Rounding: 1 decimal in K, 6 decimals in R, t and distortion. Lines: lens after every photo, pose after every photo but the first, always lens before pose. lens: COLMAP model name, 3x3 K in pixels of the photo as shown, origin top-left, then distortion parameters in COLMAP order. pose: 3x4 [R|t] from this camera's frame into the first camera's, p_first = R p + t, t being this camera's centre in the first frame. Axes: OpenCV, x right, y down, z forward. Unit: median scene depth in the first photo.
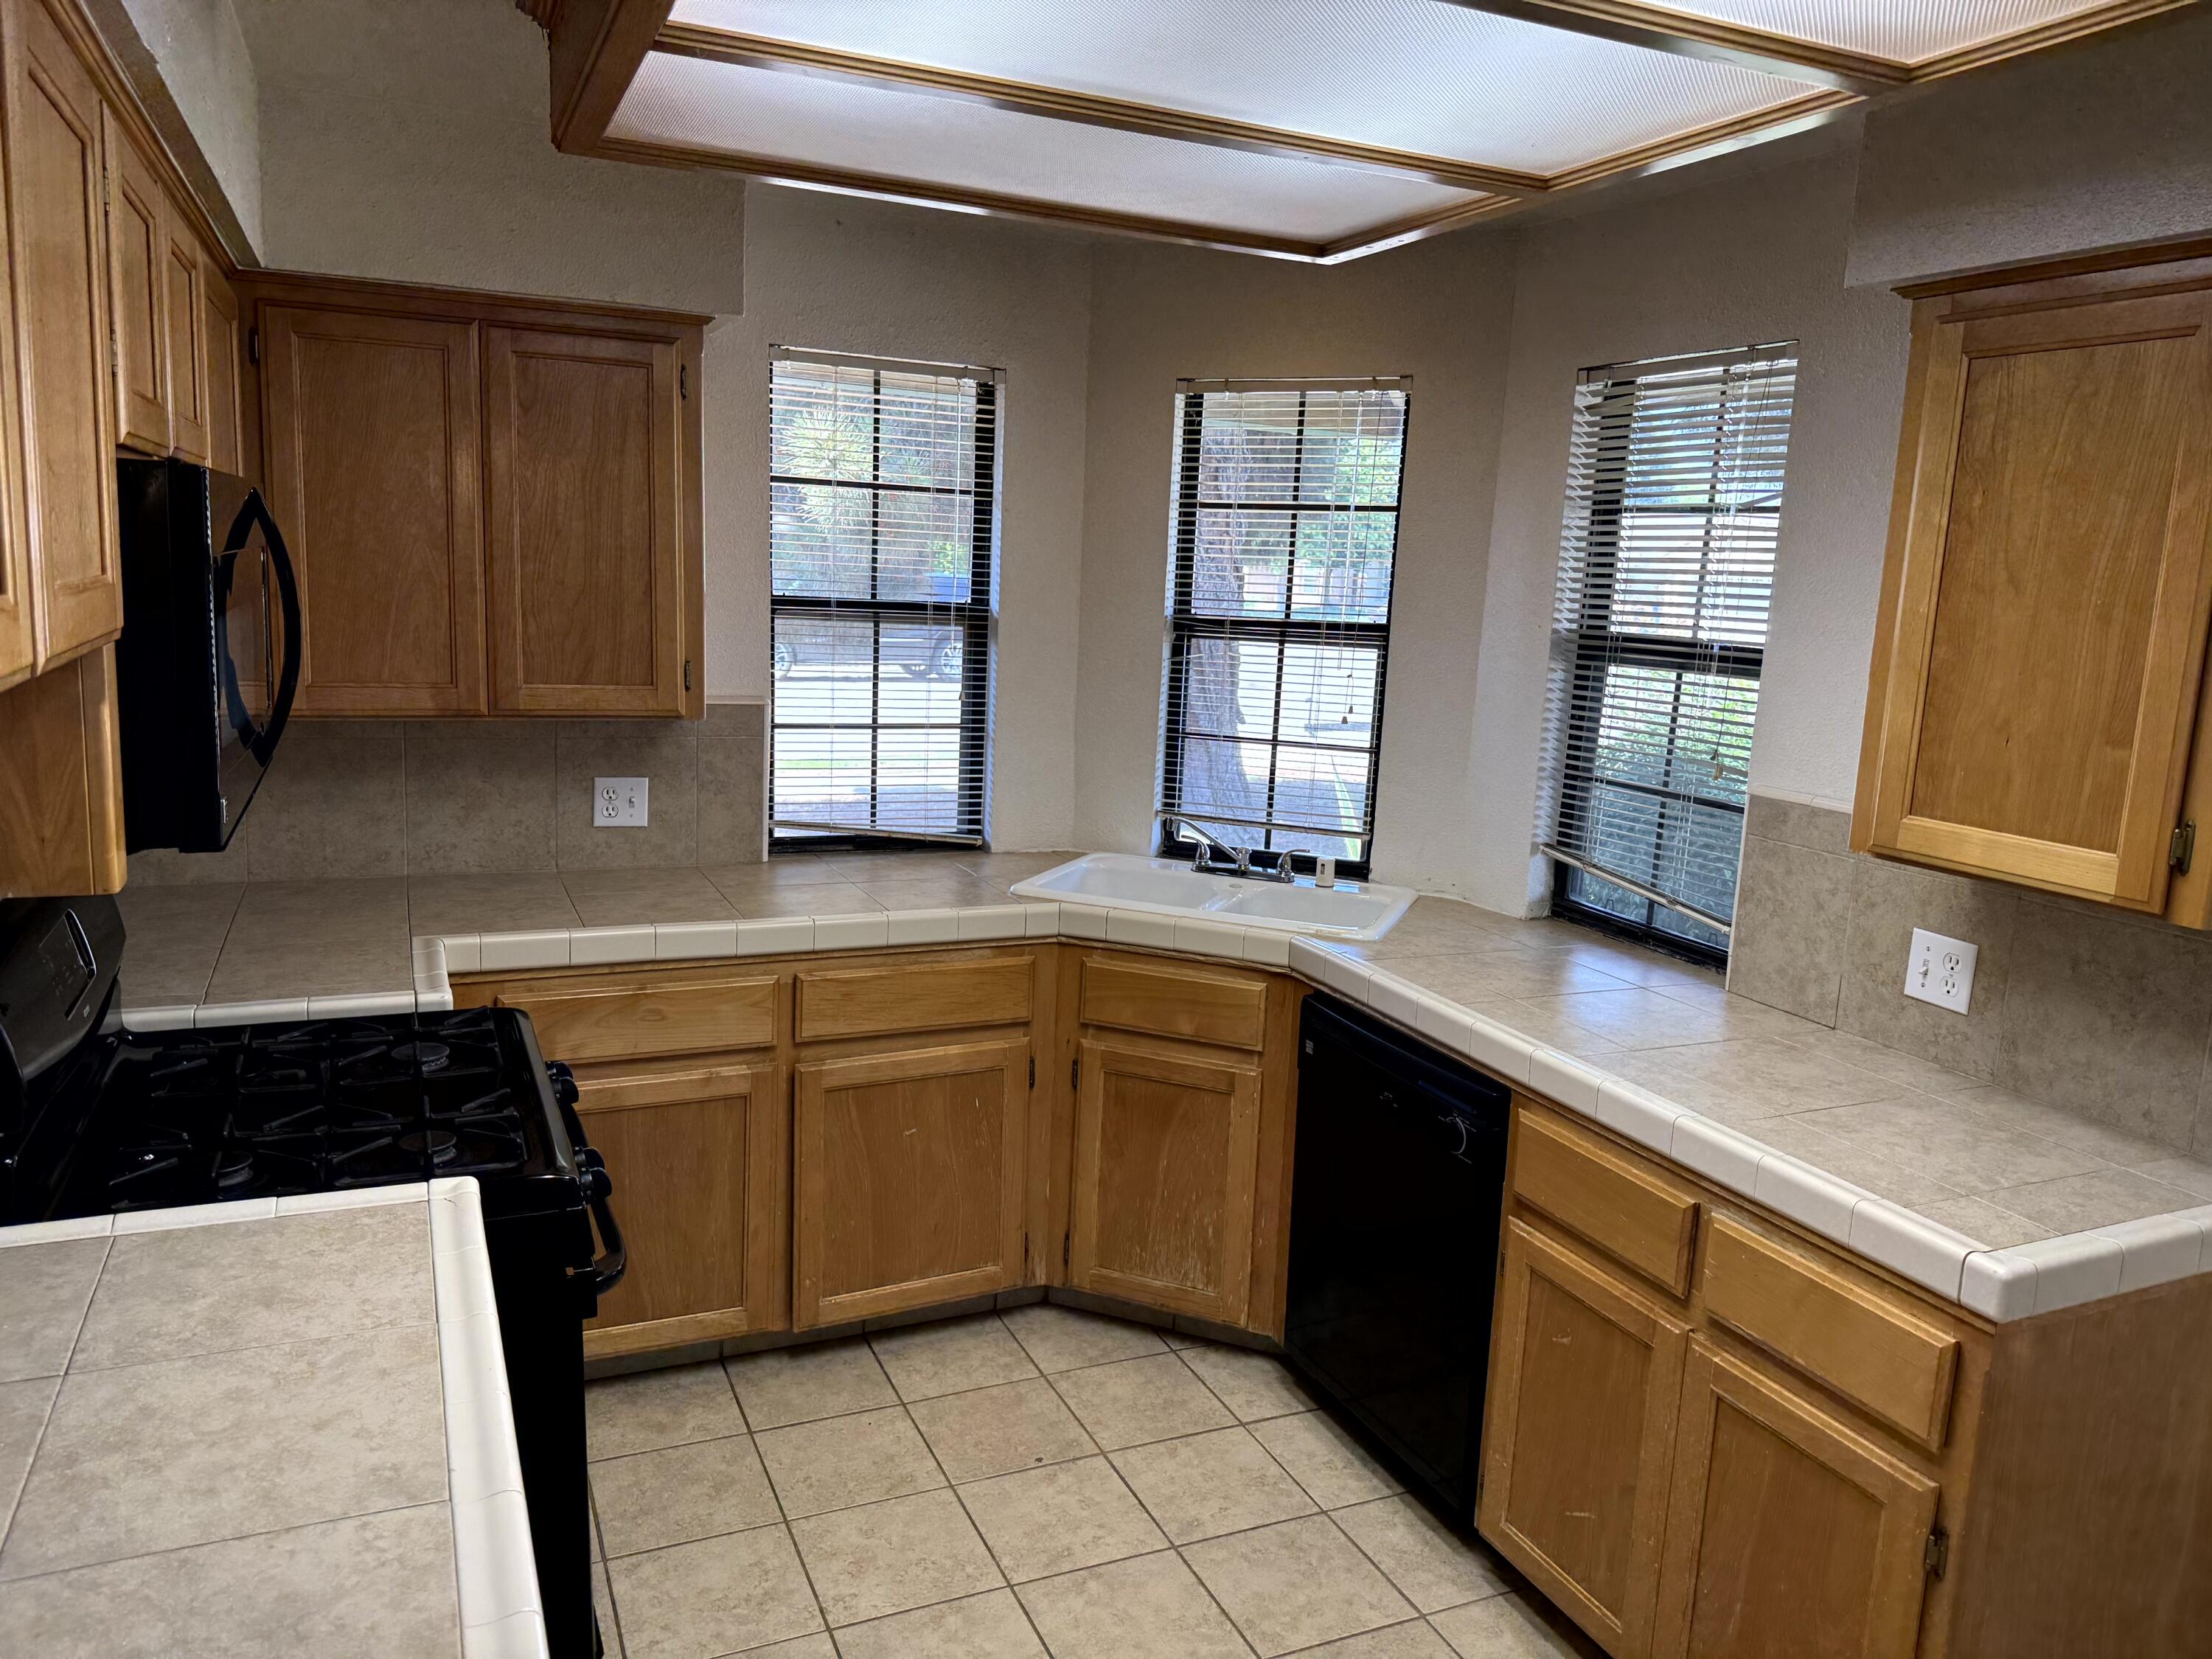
lens RADIAL K [[1651.1, 0, 1106.0], [0, 1651.1, 829.5], [0, 0, 1]] dist [0.028505, -0.000525]
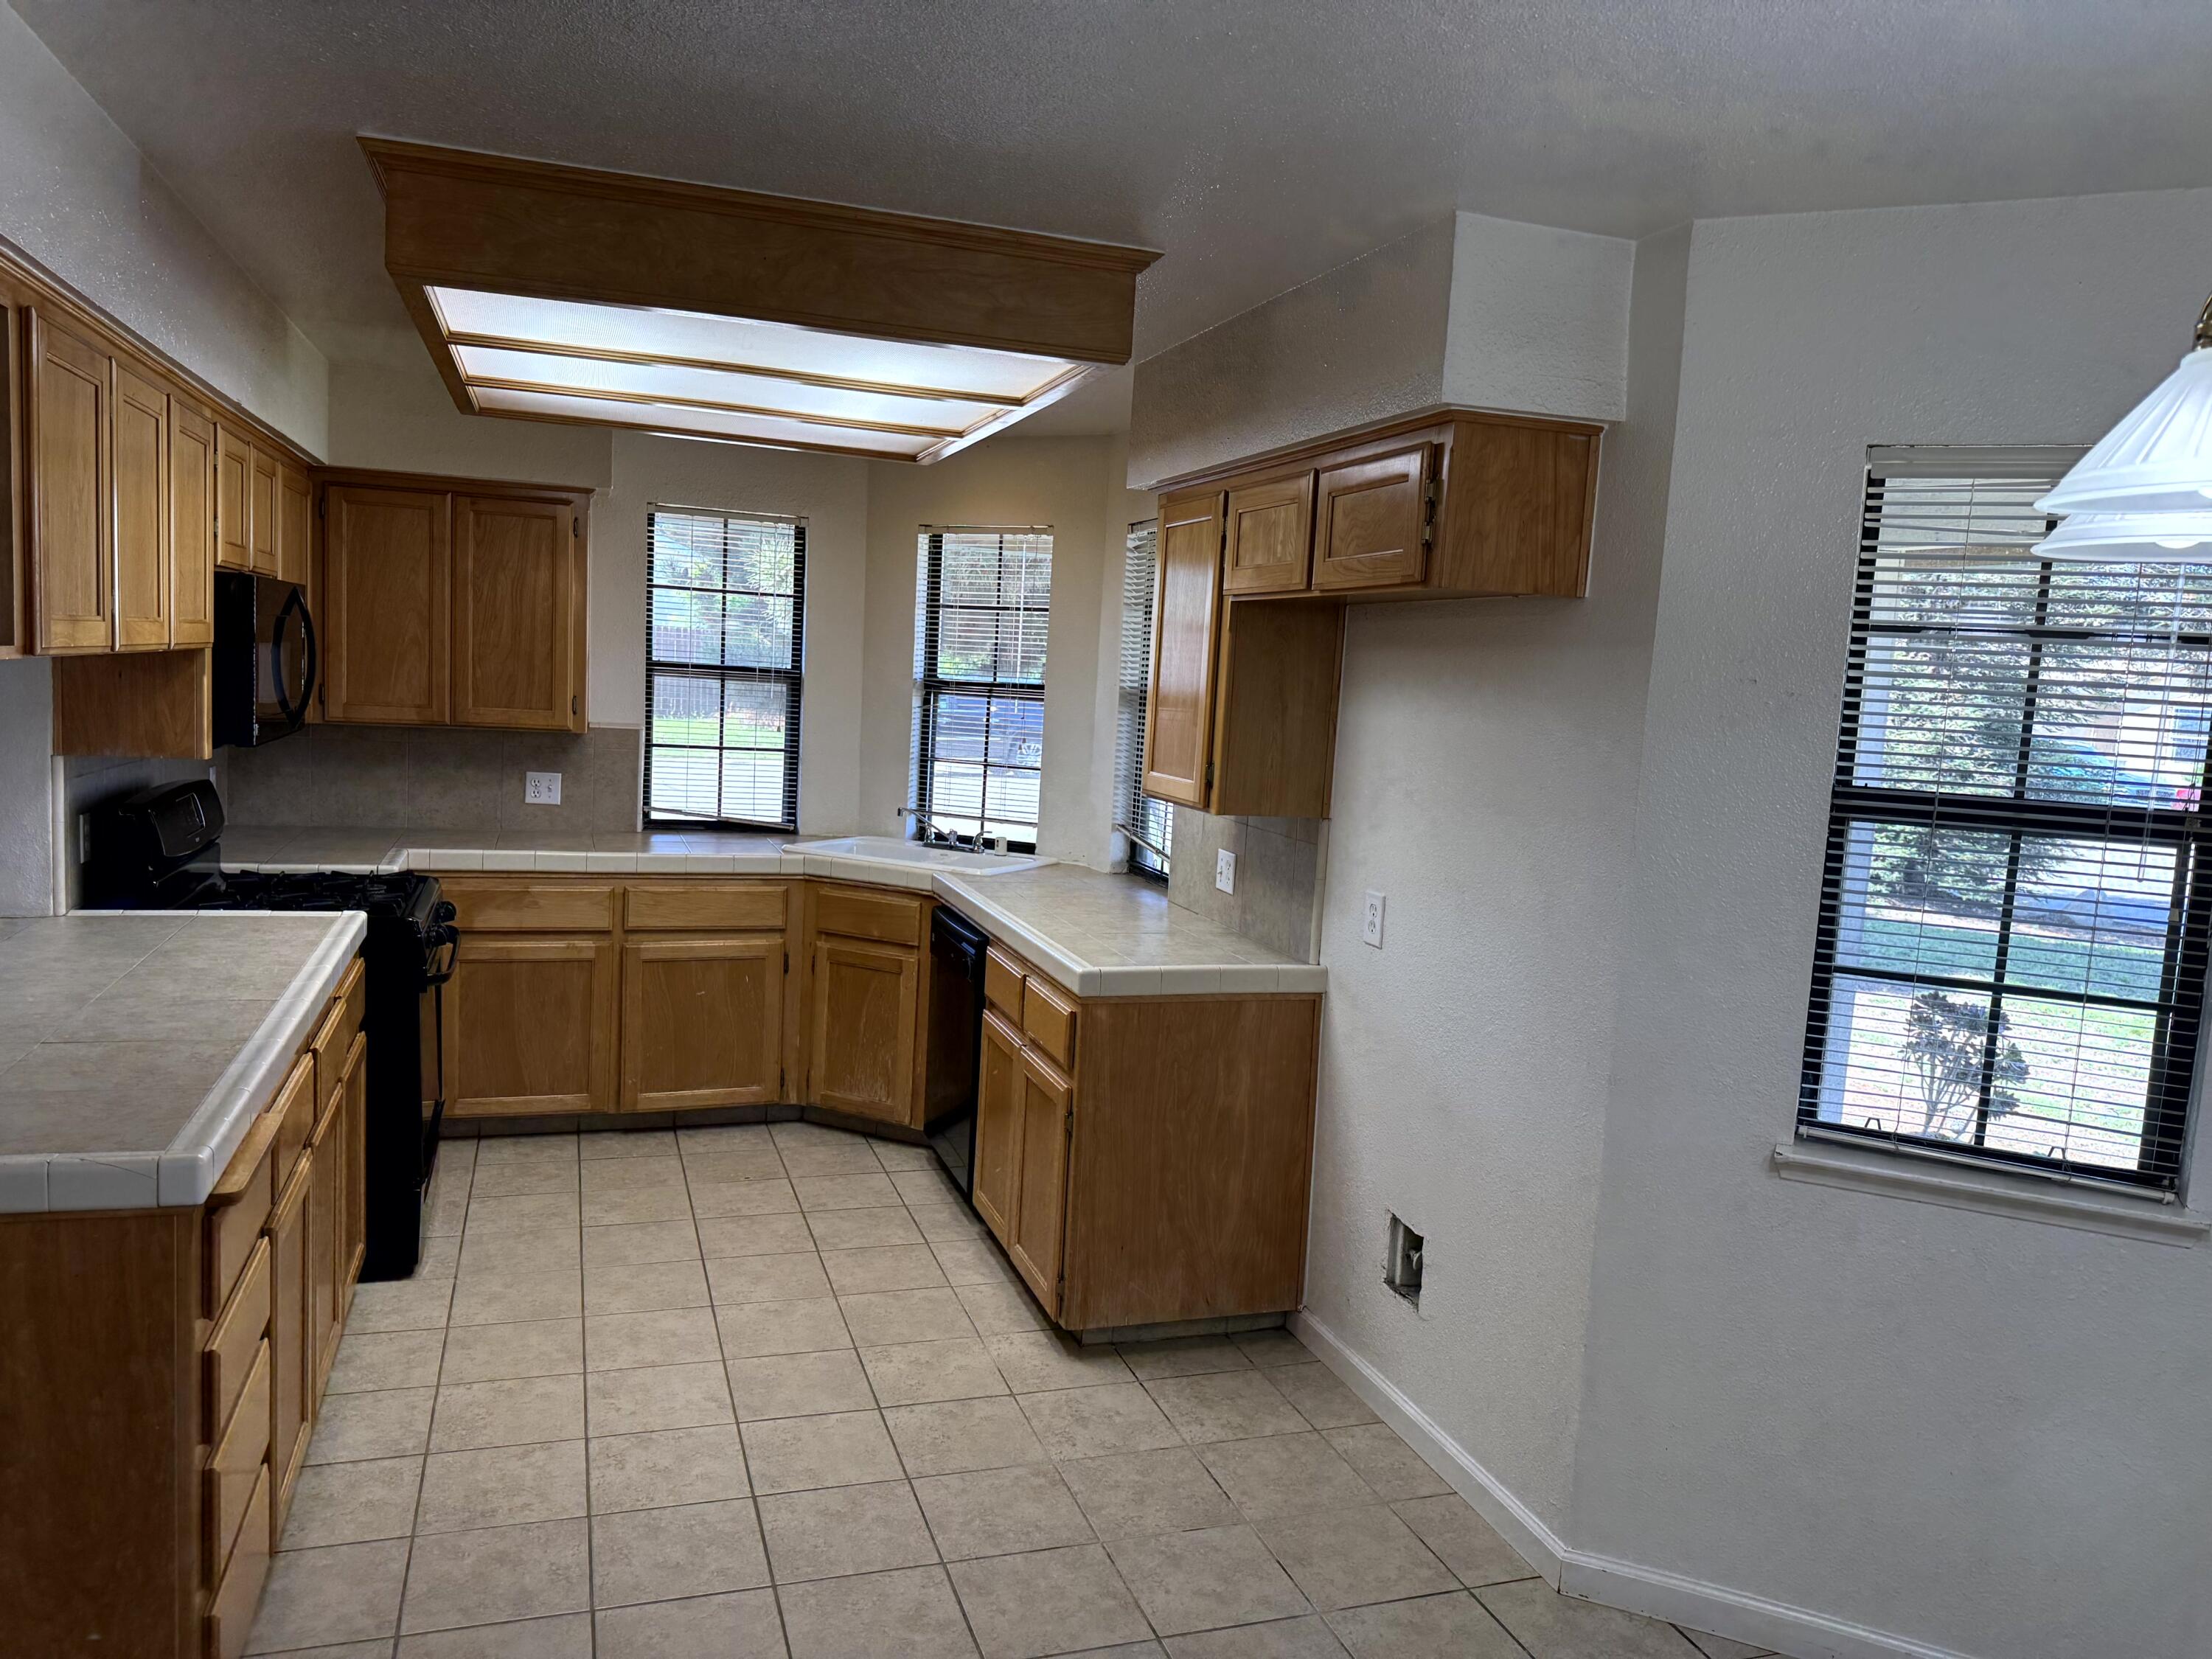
lens RADIAL K [[1581.2, 0, 1106.0], [0, 1581.2, 829.5], [0, 0, 1]] dist [-0.001102, -0.004842]
pose [[0.998076, 0.020986, -0.058336, 0.350351], [-0.024562, 0.997819, -0.061275, 0.108208], [0.056923, 0.062590, 0.996415, -0.493392]]
